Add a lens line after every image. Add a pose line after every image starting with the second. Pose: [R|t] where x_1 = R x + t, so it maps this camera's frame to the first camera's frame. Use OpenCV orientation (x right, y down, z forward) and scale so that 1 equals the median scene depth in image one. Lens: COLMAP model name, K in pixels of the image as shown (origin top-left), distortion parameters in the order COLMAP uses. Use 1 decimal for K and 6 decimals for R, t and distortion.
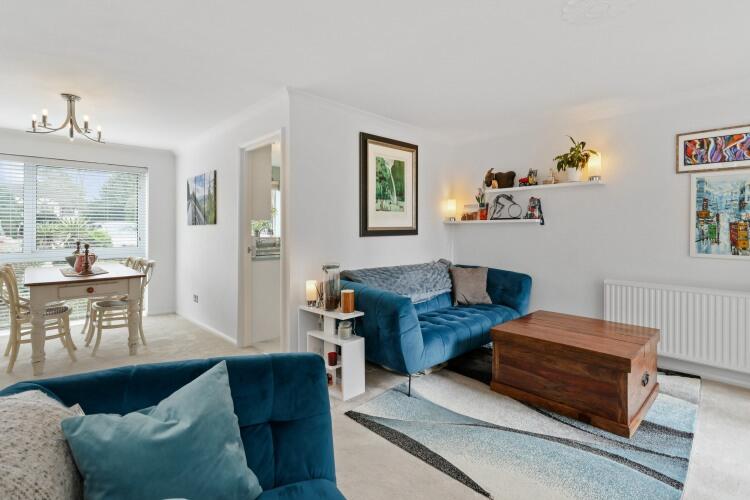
lens RADIAL K [[363.6, 0, 376.0], [0, 363.6, 228.9], [0, 0, 1]] dist [-0.000329, -0.000200]
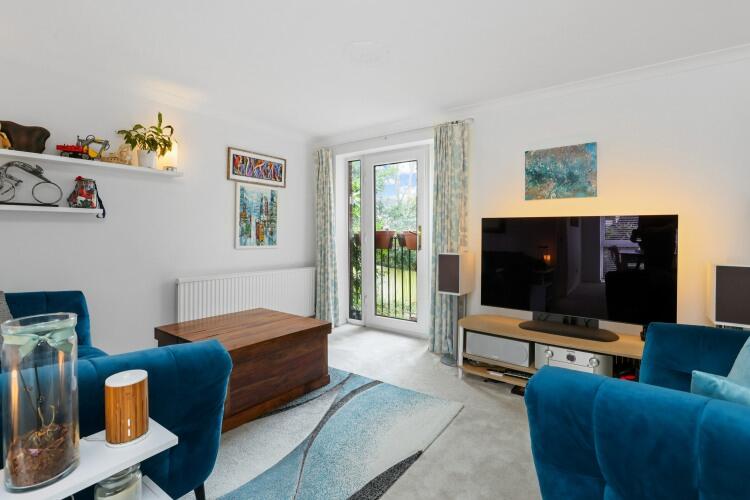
lens RADIAL K [[364.7, 0, 375.8], [0, 364.7, 237.3], [0, 0, 1]] dist [0.000495, 0.000113]
pose [[-0.179592, -0.009336, 0.983697, -0.455319], [-0.003303, 0.999955, 0.008887, 0.025204], [-0.983736, -0.001653, -0.179615, 0.773192]]
